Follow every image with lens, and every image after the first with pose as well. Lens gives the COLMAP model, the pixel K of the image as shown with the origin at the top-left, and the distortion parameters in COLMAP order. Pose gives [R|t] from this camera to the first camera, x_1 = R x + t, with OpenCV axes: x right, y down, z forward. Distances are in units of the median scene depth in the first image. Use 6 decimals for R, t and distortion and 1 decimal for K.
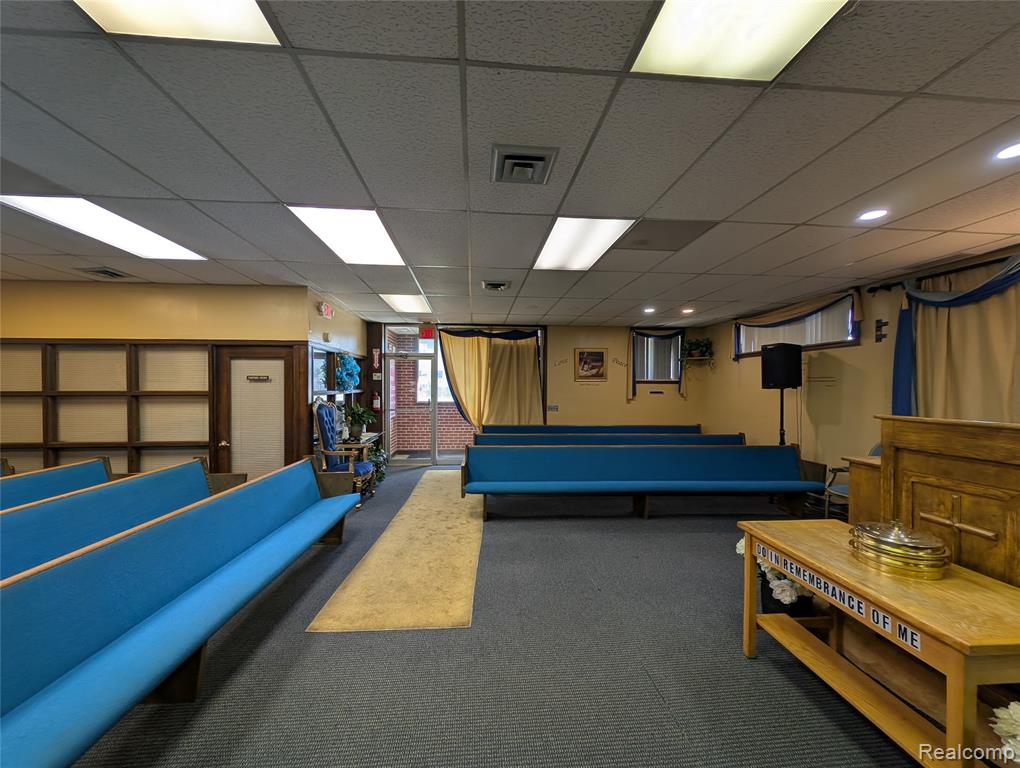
lens RADIAL K [[383.6, 0, 506.2], [0, 383.6, 388.8], [0, 0, 1]] dist [0.002660, -0.000806]
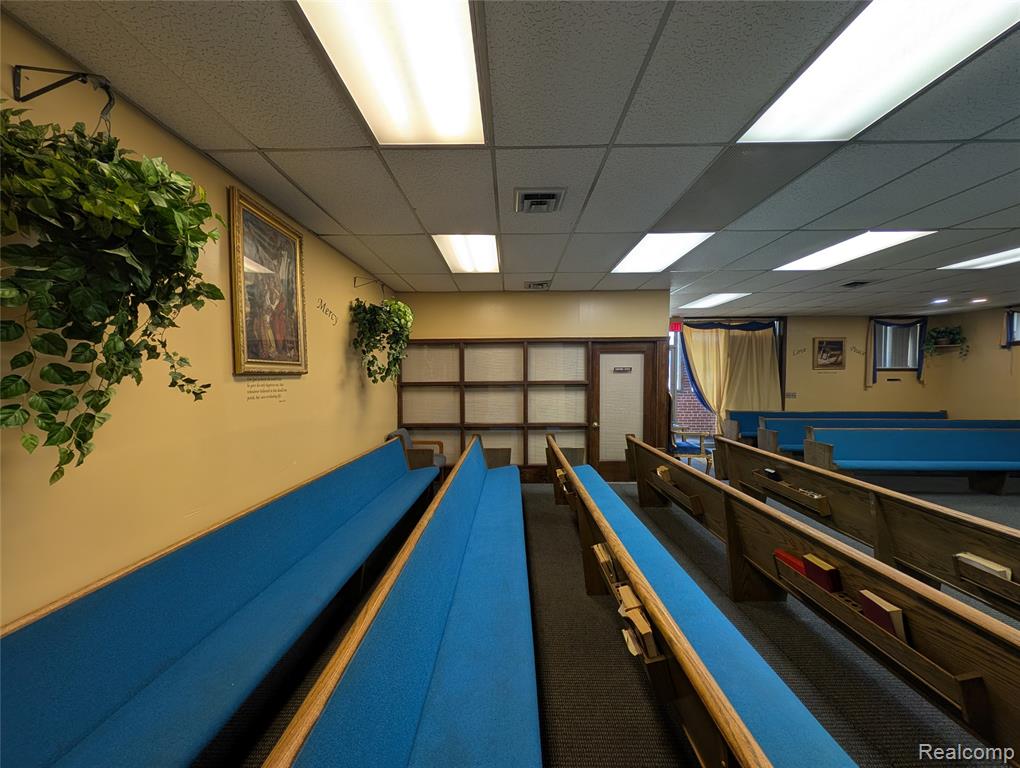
lens RADIAL K [[383.6, 0, 509.2], [0, 383.6, 389.1], [0, 0, 1]] dist [0.002660, -0.000806]
pose [[0.995620, -0.004443, -0.093389, -0.743764], [0.007233, 0.999537, 0.029558, -0.004252], [0.093215, -0.030104, 0.995191, -0.169705]]
